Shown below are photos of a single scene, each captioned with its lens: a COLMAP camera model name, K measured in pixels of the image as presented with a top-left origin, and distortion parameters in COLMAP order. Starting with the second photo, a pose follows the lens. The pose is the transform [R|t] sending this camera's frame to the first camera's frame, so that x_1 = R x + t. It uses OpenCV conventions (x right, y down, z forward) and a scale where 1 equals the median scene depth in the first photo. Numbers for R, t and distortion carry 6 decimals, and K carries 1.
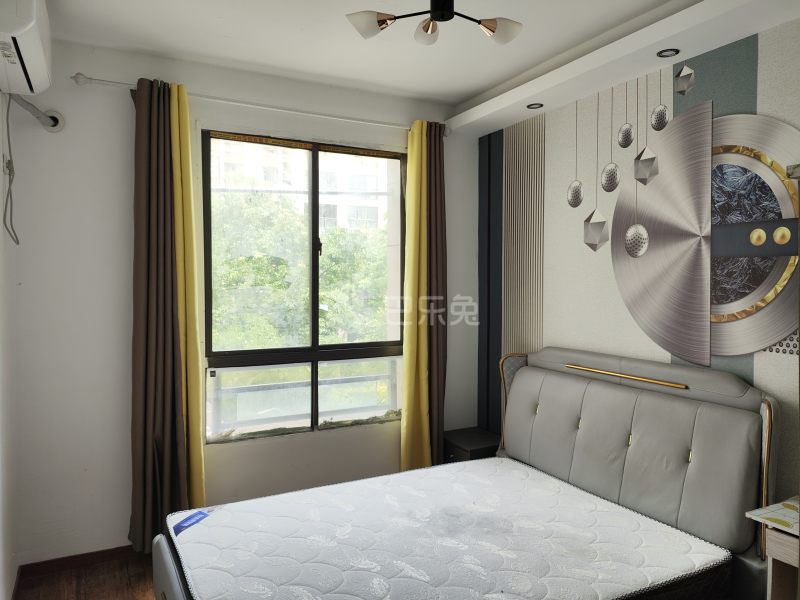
lens RADIAL K [[596.2, 0, 406.9], [0, 596.2, 292.6], [0, 0, 1]] dist [0.046342, -0.057544]
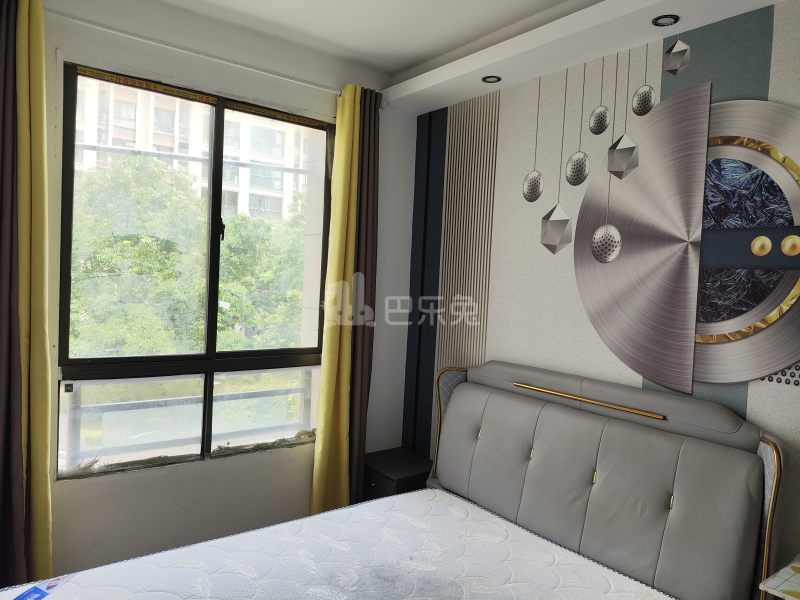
lens RADIAL K [[596.2, 0, 412.3], [0, 596.2, 300.5], [0, 0, 1]] dist [0.046342, -0.057544]
pose [[0.984118, 0.040556, 0.172821, -0.034712], [-0.043550, 0.998959, 0.013569, -0.004215], [-0.172091, -0.020880, 0.984860, 0.191492]]
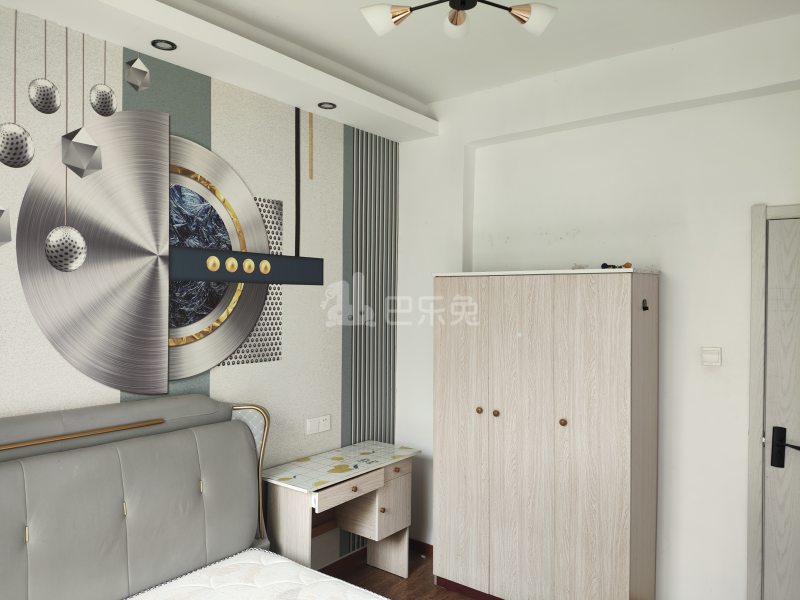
lens RADIAL K [[596.2, 0, 361.6], [0, 596.2, 305.3], [0, 0, 1]] dist [0.046342, -0.057544]
pose [[-0.378126, -0.005805, 0.925736, -0.412393], [0.017069, 0.999767, 0.013241, -0.020175], [-0.925597, 0.020808, -0.377939, 0.902833]]
